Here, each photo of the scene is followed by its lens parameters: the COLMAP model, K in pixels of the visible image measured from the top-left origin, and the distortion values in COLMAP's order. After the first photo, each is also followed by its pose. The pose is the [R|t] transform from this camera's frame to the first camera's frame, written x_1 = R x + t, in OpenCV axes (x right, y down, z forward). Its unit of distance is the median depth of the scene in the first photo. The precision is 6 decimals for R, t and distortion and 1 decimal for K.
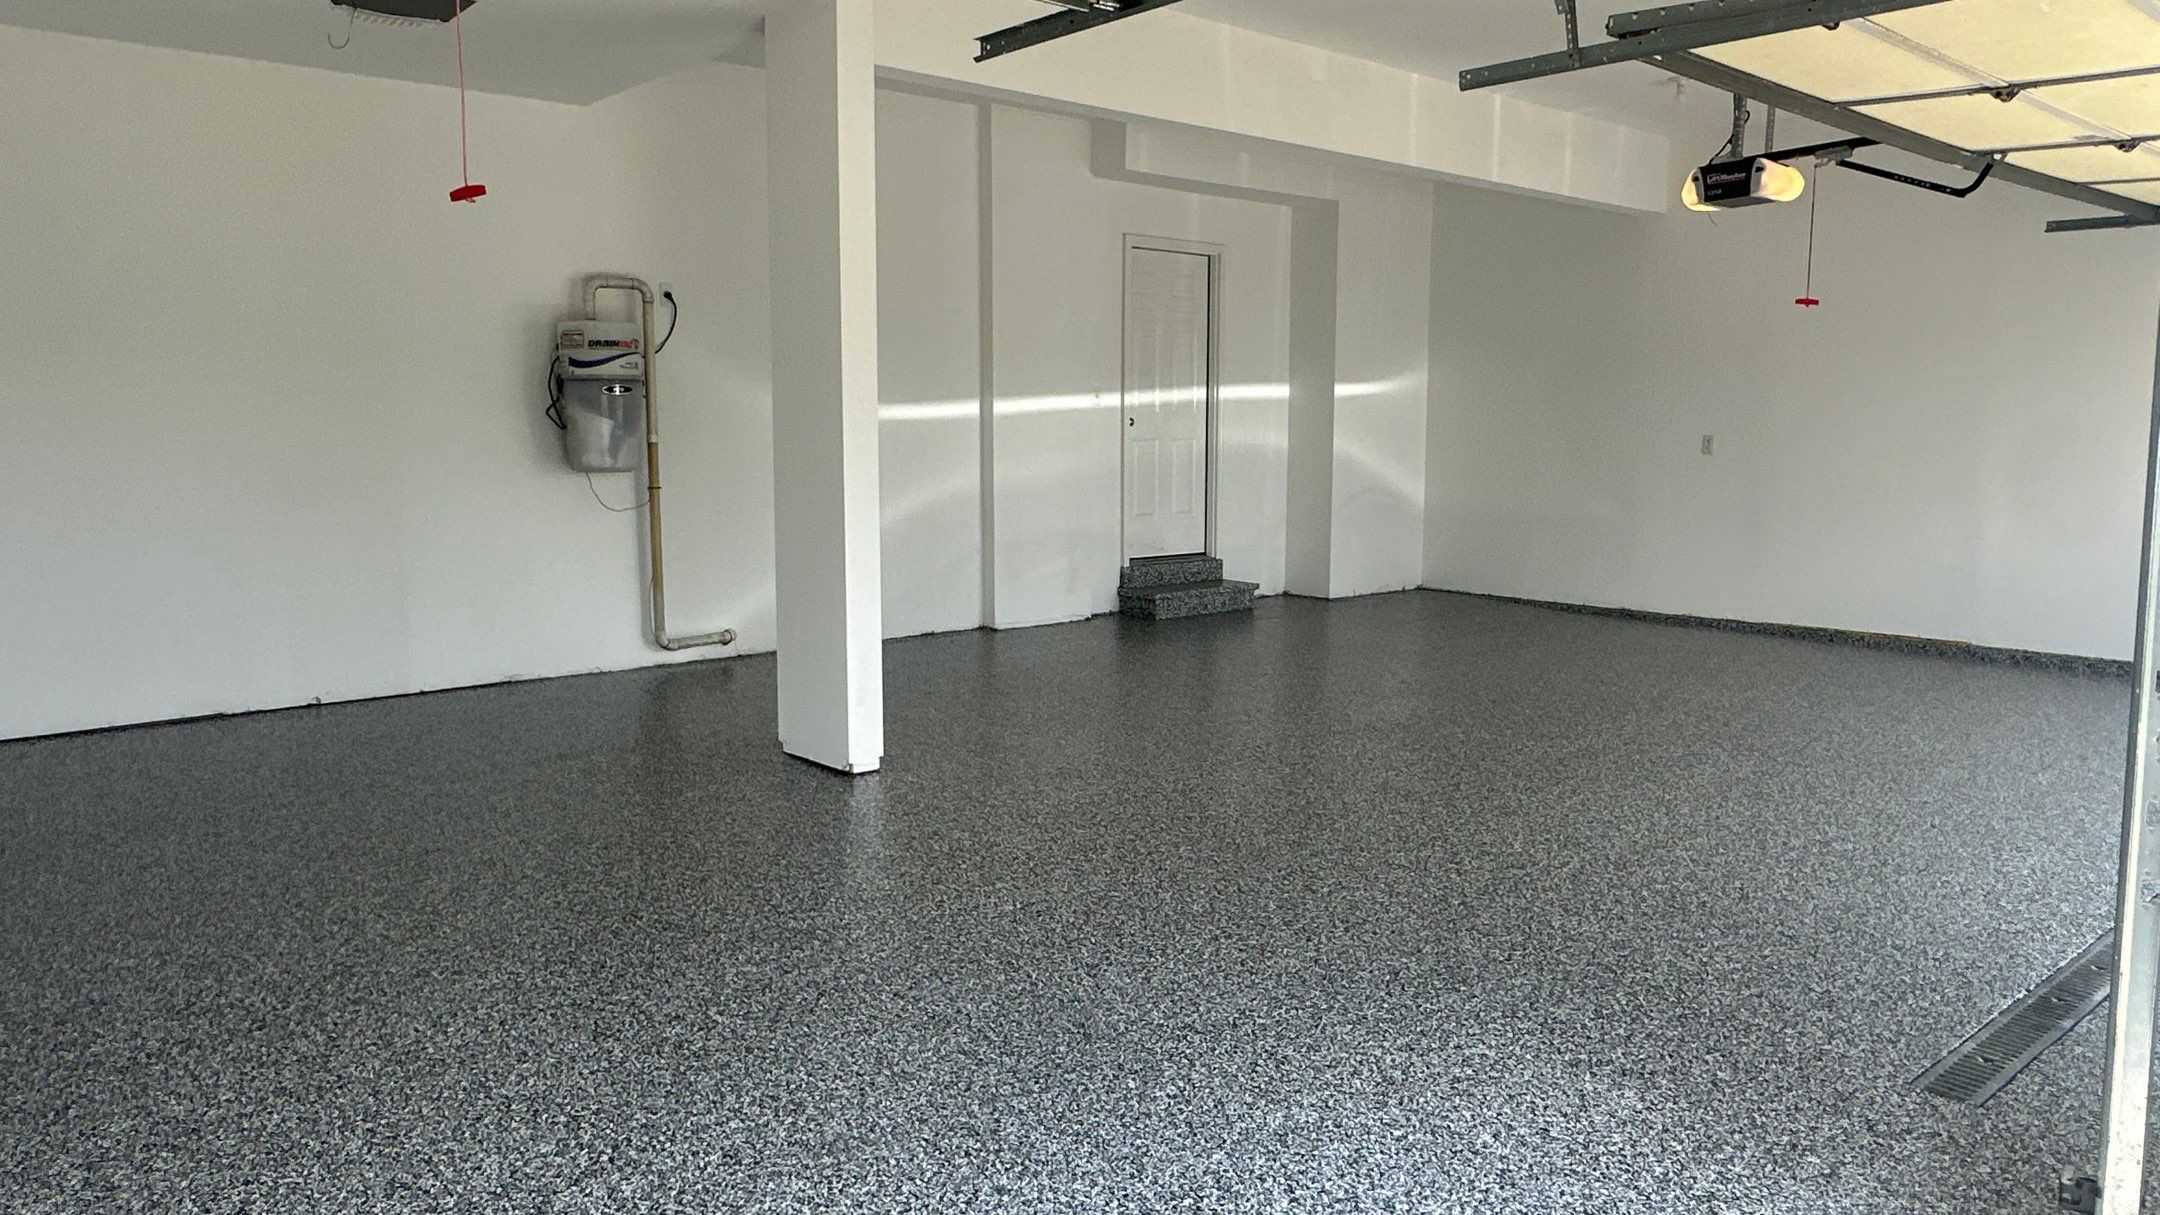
lens RADIAL K [[1475.5, 0, 1083.7], [0, 1475.5, 614.3], [0, 0, 1]] dist [-0.003797, -0.001297]
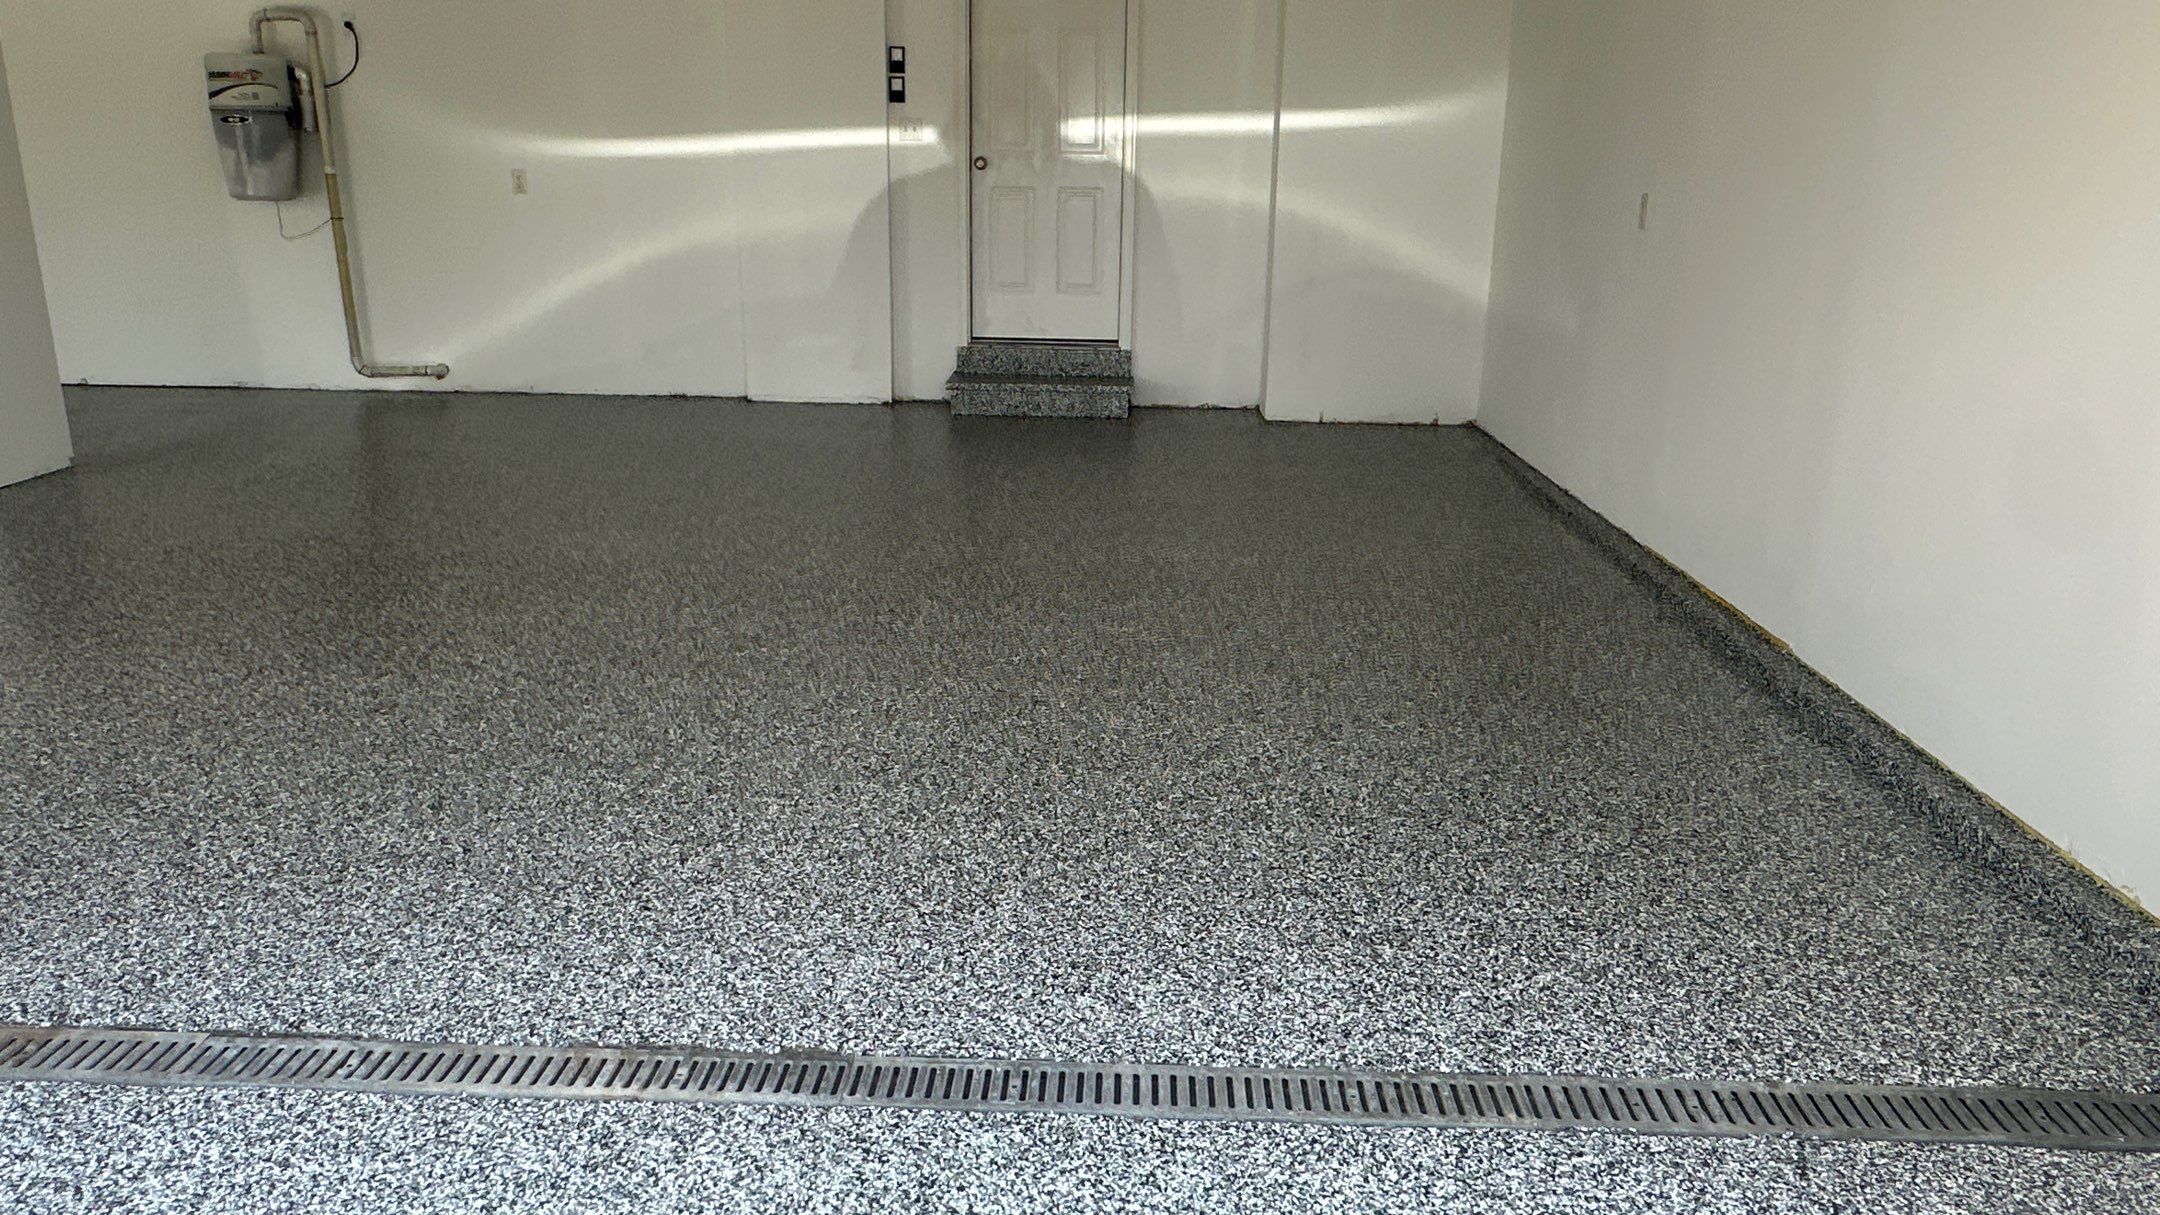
lens RADIAL K [[1475.5, 0, 1083.7], [0, 1475.5, 614.3], [0, 0, 1]] dist [-0.003797, -0.001297]
pose [[0.731718, 0.204617, -0.650170, 1.034680], [-0.104093, 0.976234, 0.190085, -0.080533], [0.673612, -0.071411, 0.735627, 0.699264]]
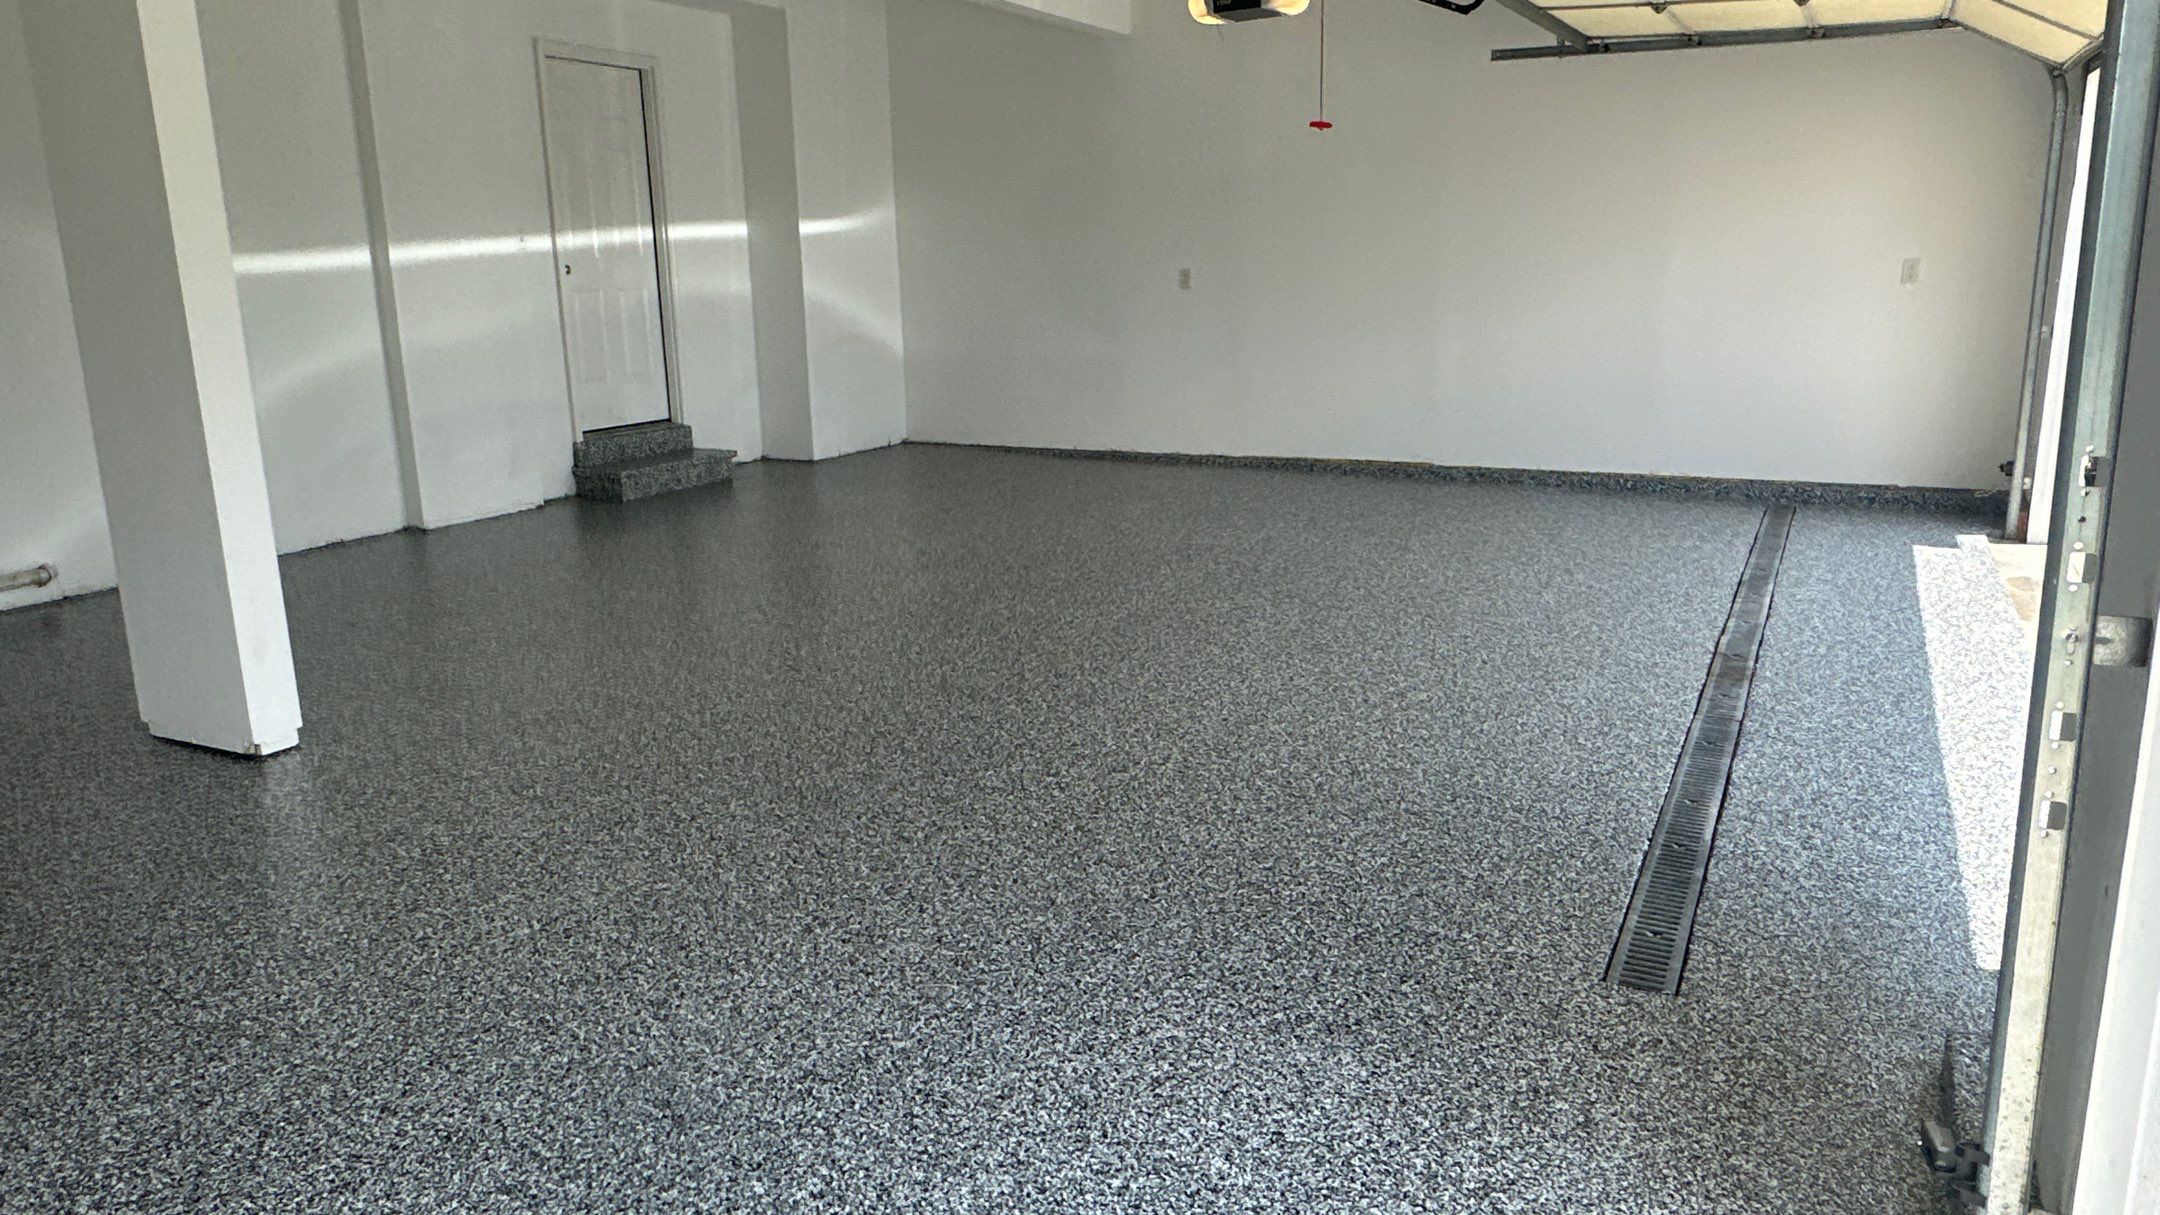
lens RADIAL K [[1475.5, 0, 1083.7], [0, 1475.5, 614.3], [0, 0, 1]] dist [-0.003797, -0.001297]
pose [[0.928326, -0.107772, 0.355804, -0.024360], [0.070021, 0.990618, 0.117362, -0.020715], [-0.365114, -0.084037, 0.927162, 0.143013]]
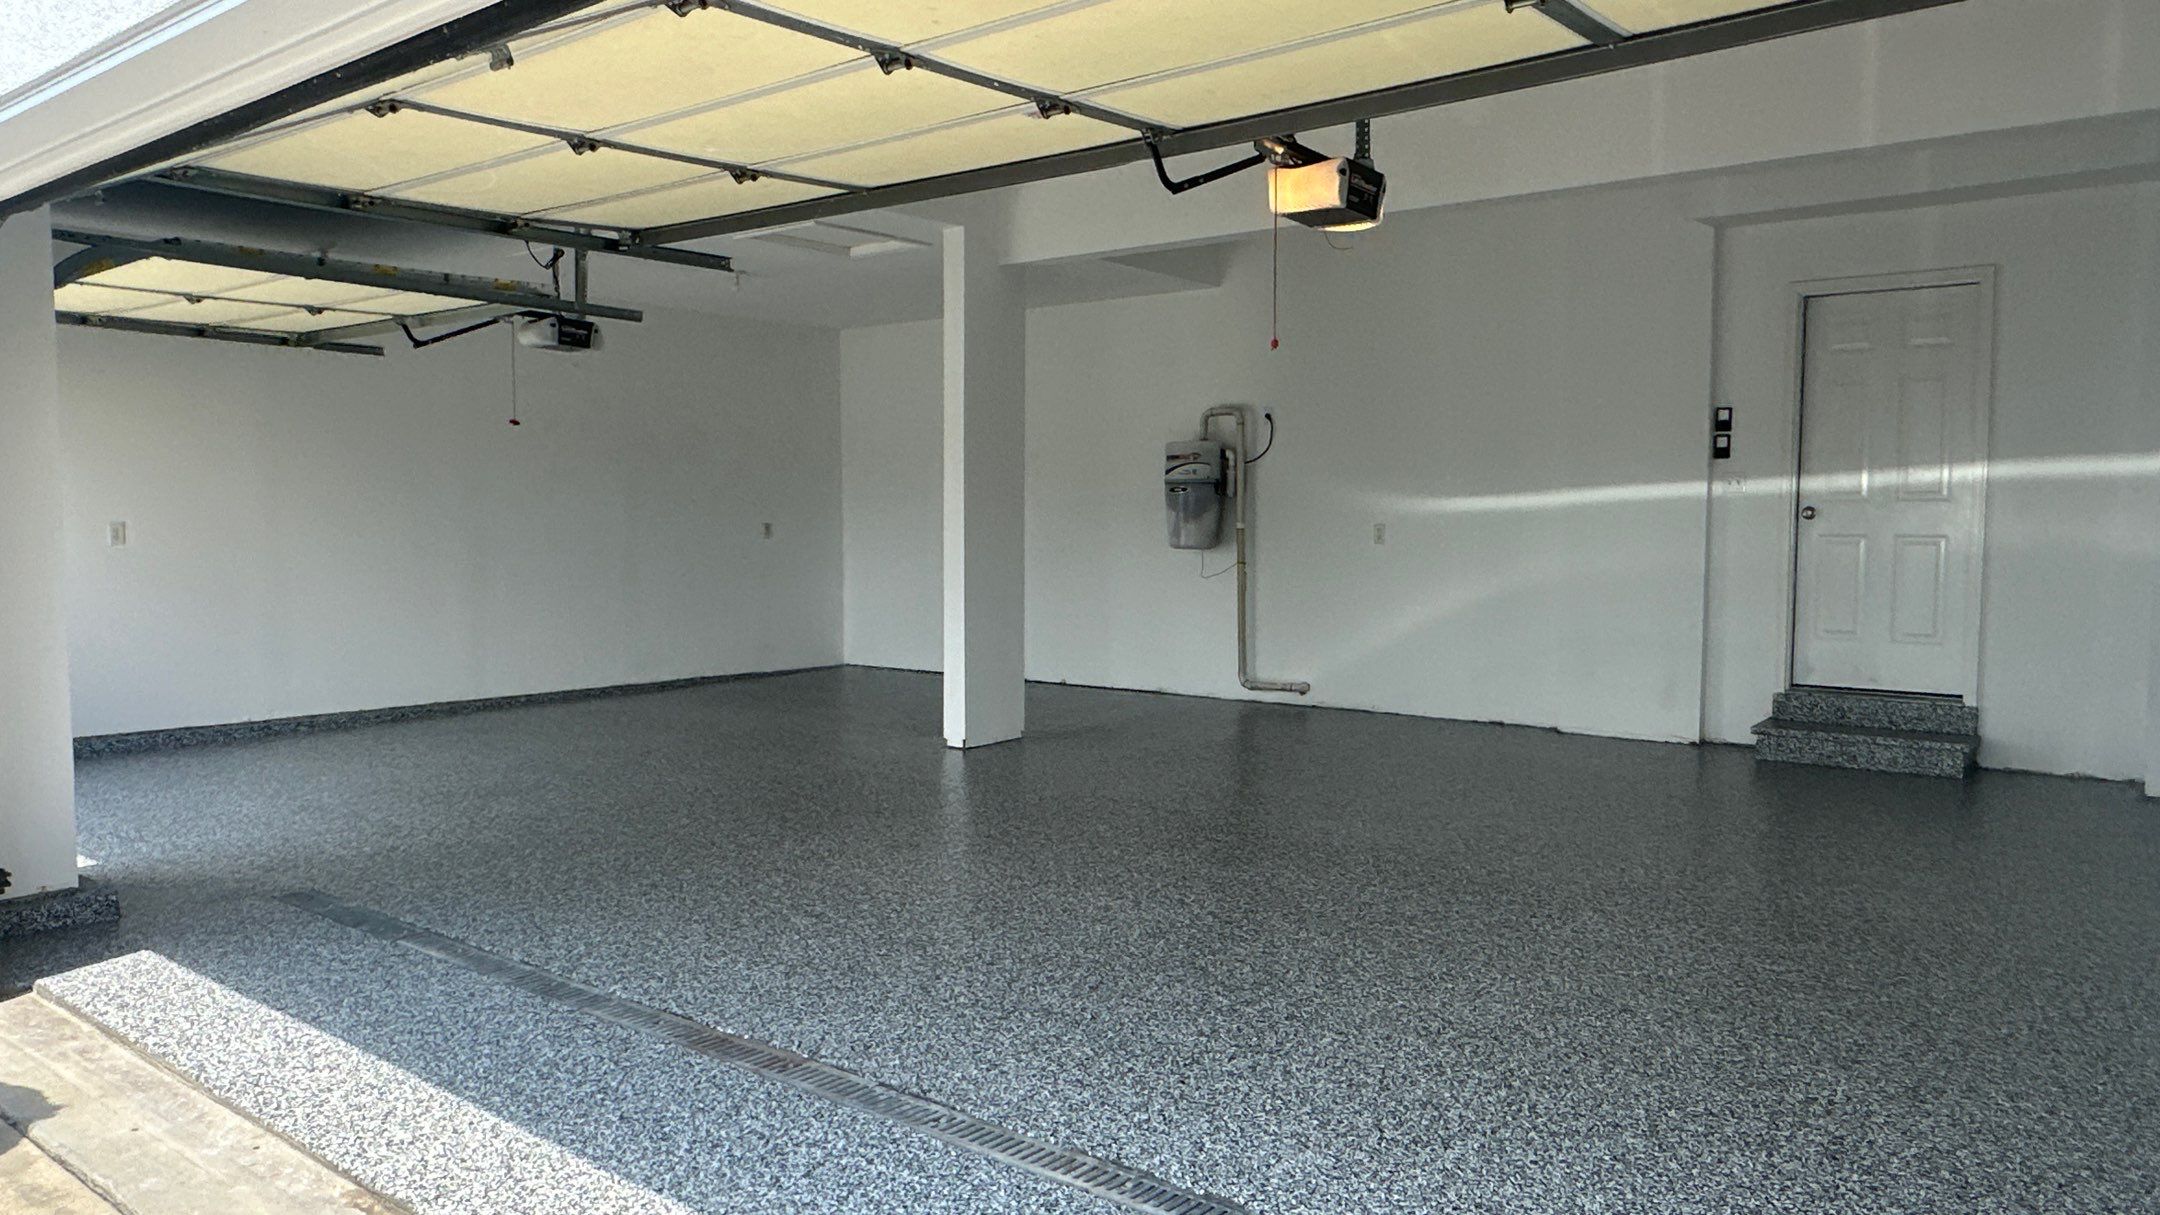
lens RADIAL K [[1475.5, 0, 1083.7], [0, 1475.5, 614.3], [0, 0, 1]] dist [-0.003797, -0.001297]
pose [[0.181634, 0.062060, -0.981406, 1.203467], [-0.131719, 0.990548, 0.038260, -0.089124], [0.974505, 0.122321, 0.188091, 0.767859]]
